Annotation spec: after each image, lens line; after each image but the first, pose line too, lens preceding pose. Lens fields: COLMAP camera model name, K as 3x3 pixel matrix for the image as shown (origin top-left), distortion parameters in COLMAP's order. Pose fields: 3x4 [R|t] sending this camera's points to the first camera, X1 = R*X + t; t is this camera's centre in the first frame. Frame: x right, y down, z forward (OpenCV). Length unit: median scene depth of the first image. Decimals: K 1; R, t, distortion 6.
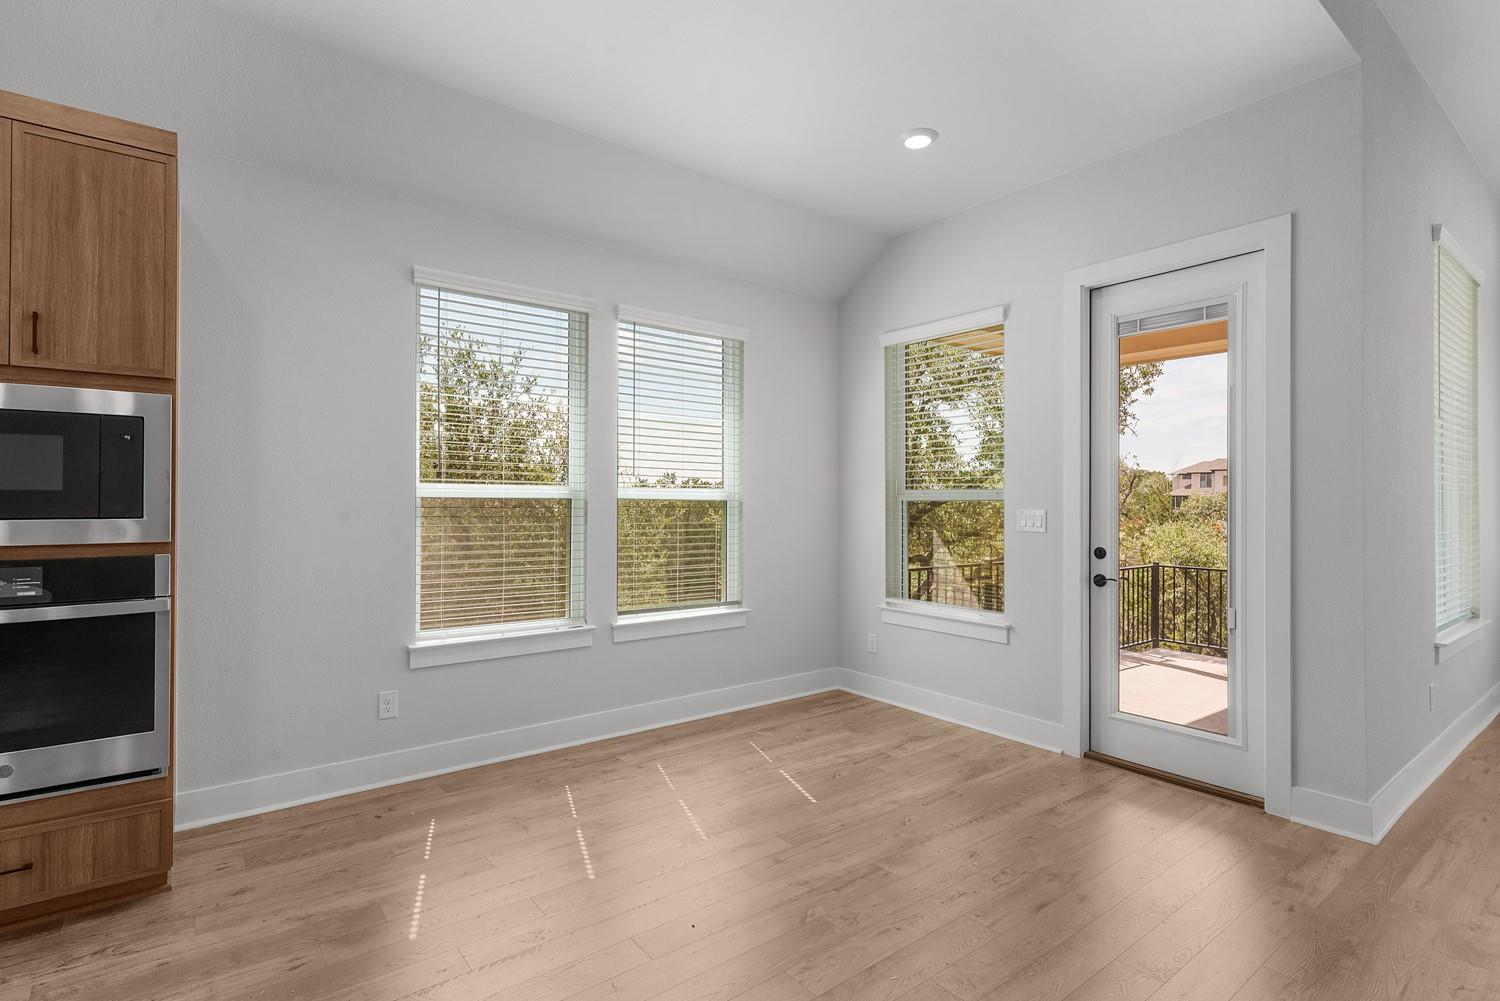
lens RADIAL K [[729.7, 0, 745.2], [0, 729.7, 503.6], [0, 0, 1]] dist [0.001595, -0.000359]
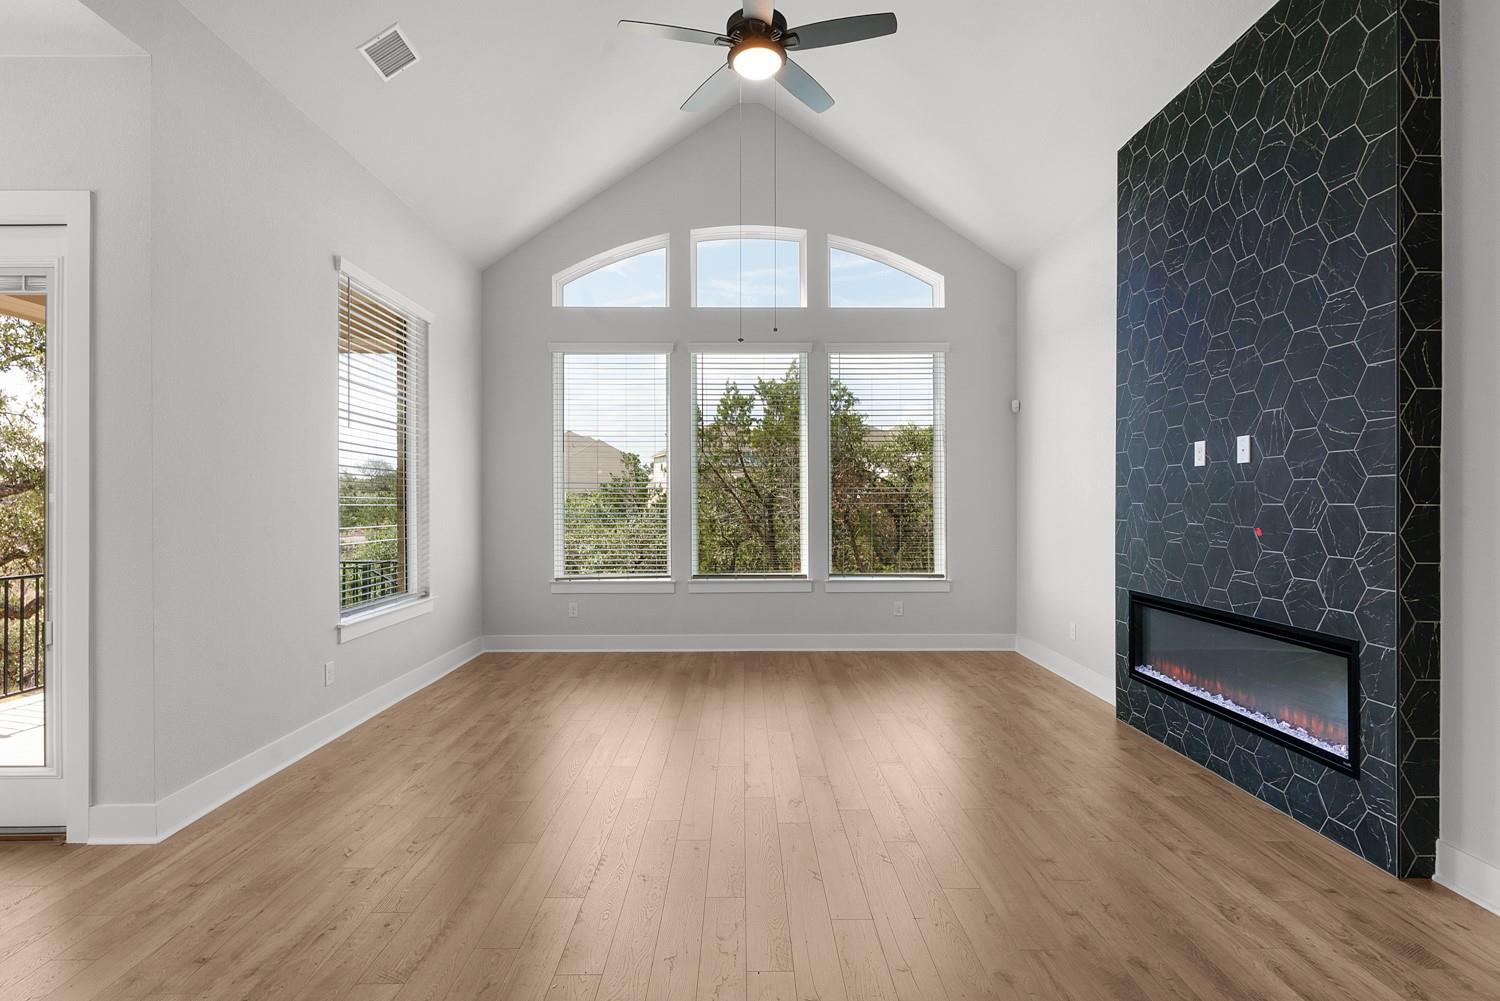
lens RADIAL K [[729.7, 0, 748.1], [0, 729.7, 499.9], [0, 0, 1]] dist [0.001595, -0.000359]
pose [[0.606735, -0.003639, 0.794896, 0.432523], [0.007115, 0.999974, -0.000853, 0.003014], [-0.794872, 0.006174, 0.606746, -0.194086]]
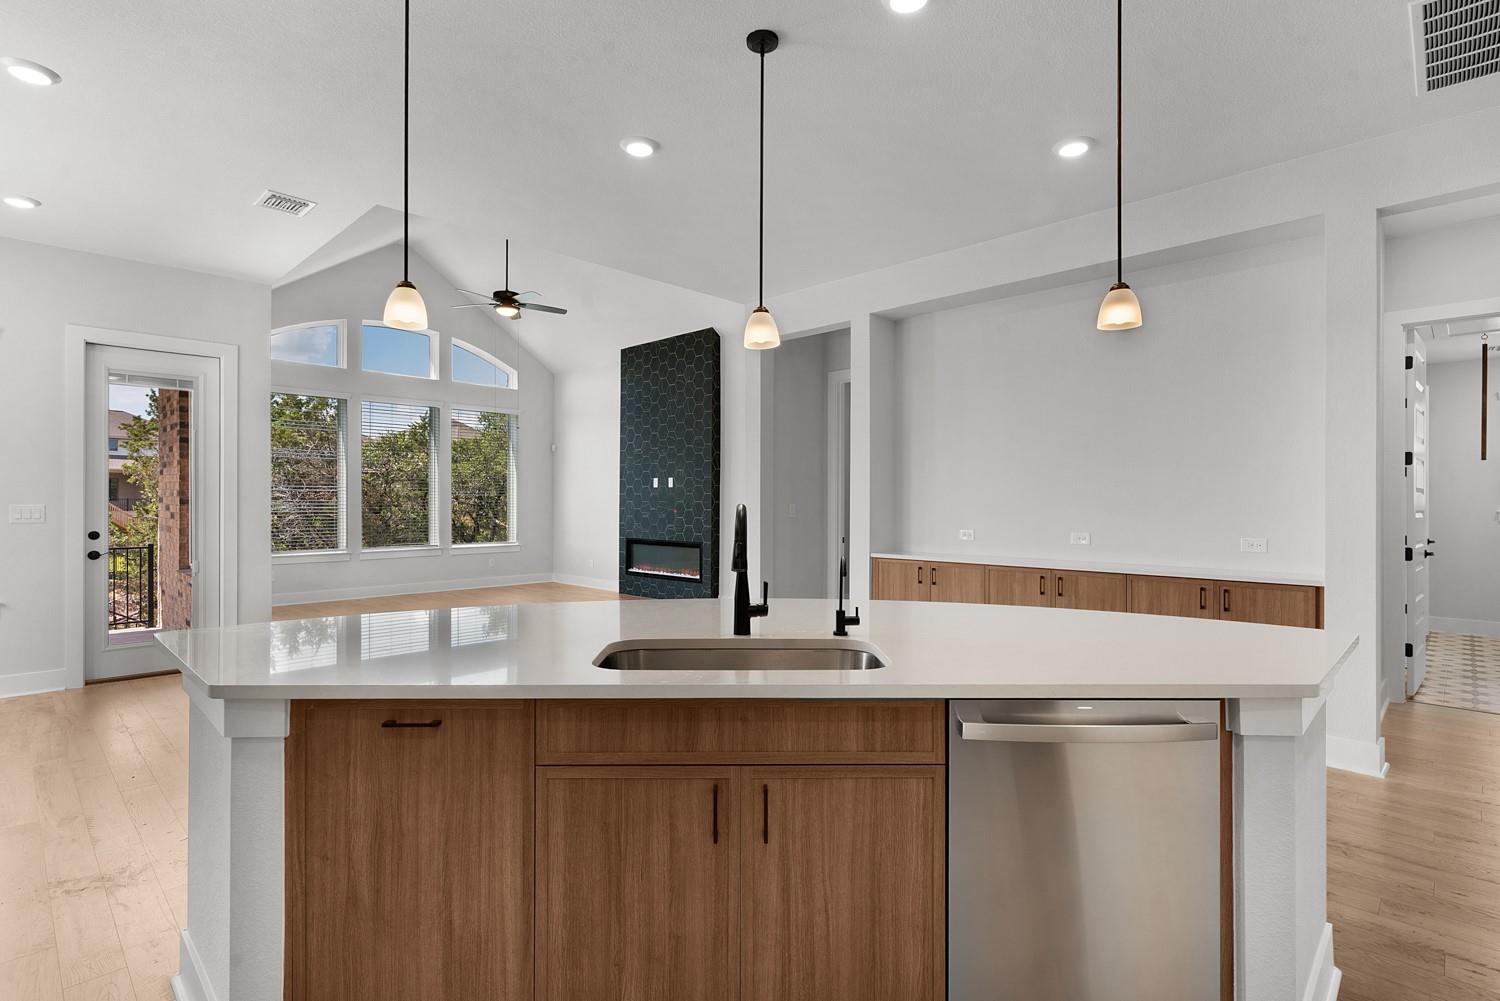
lens RADIAL K [[729.7, 0, 755.3], [0, 729.7, 499.0], [0, 0, 1]] dist [0.001595, -0.000359]
pose [[-0.144652, -0.003626, 0.989476, -1.188422], [0.000207, 0.999993, 0.003695, -0.007278], [-0.989483, 0.000739, -0.144651, -0.046277]]
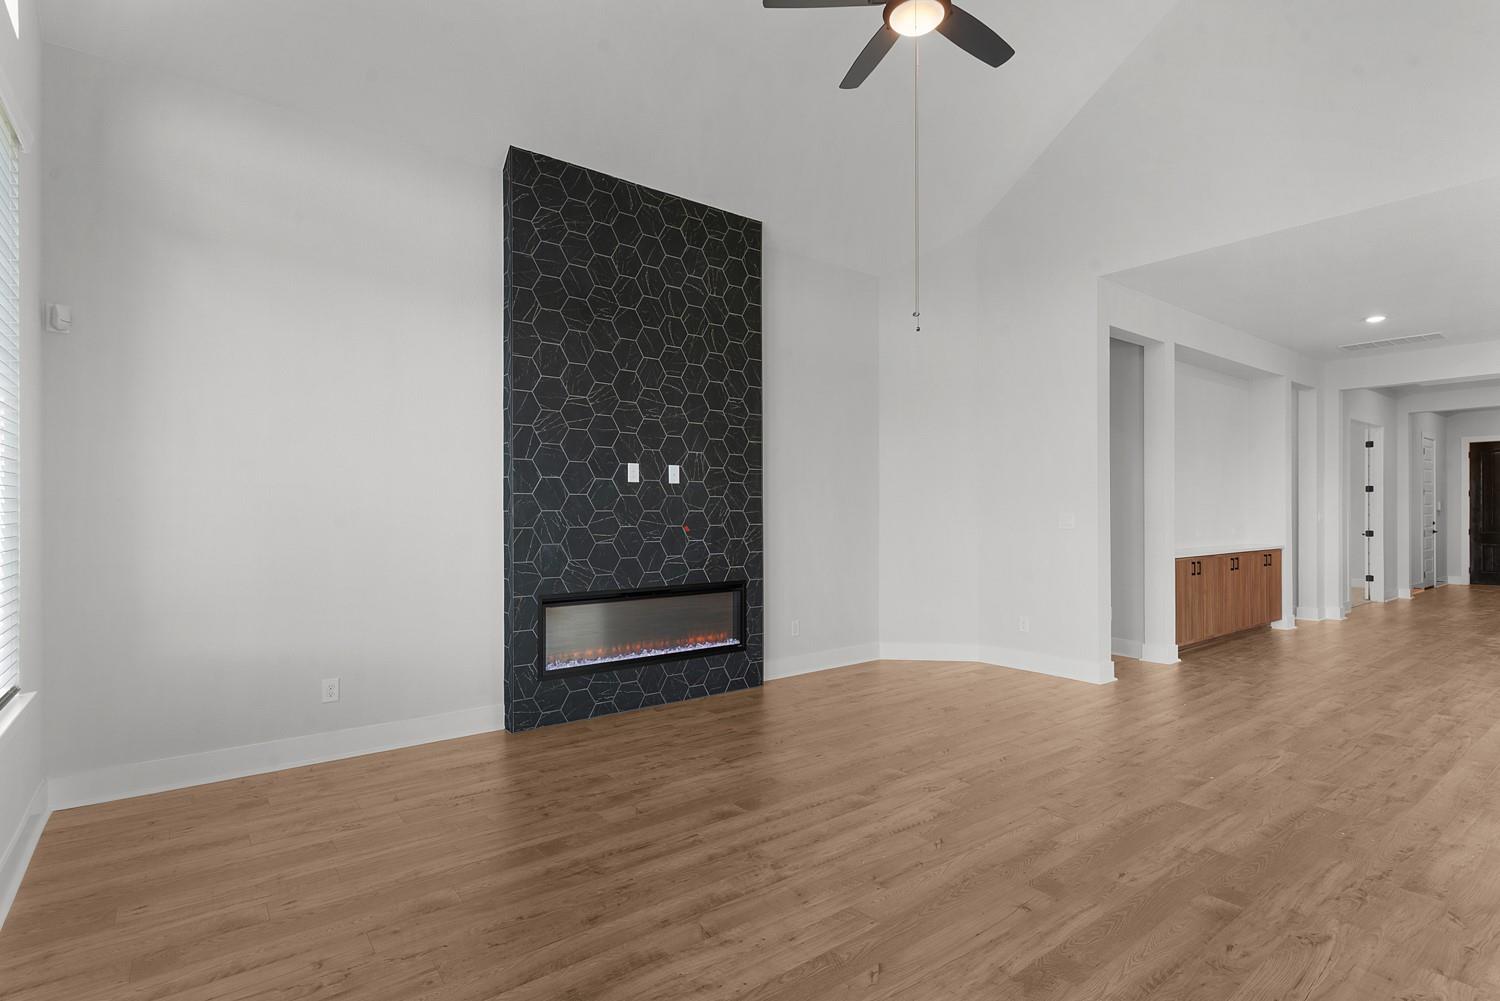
lens RADIAL K [[729.7, 0, 744.2], [0, 729.7, 509.2], [0, 0, 1]] dist [0.001595, -0.000359]
pose [[-0.999943, -0.004030, 0.009919, 1.445346], [-0.004009, 0.999990, 0.002146, 0.005441], [-0.009927, 0.002106, -0.999949, 1.311933]]
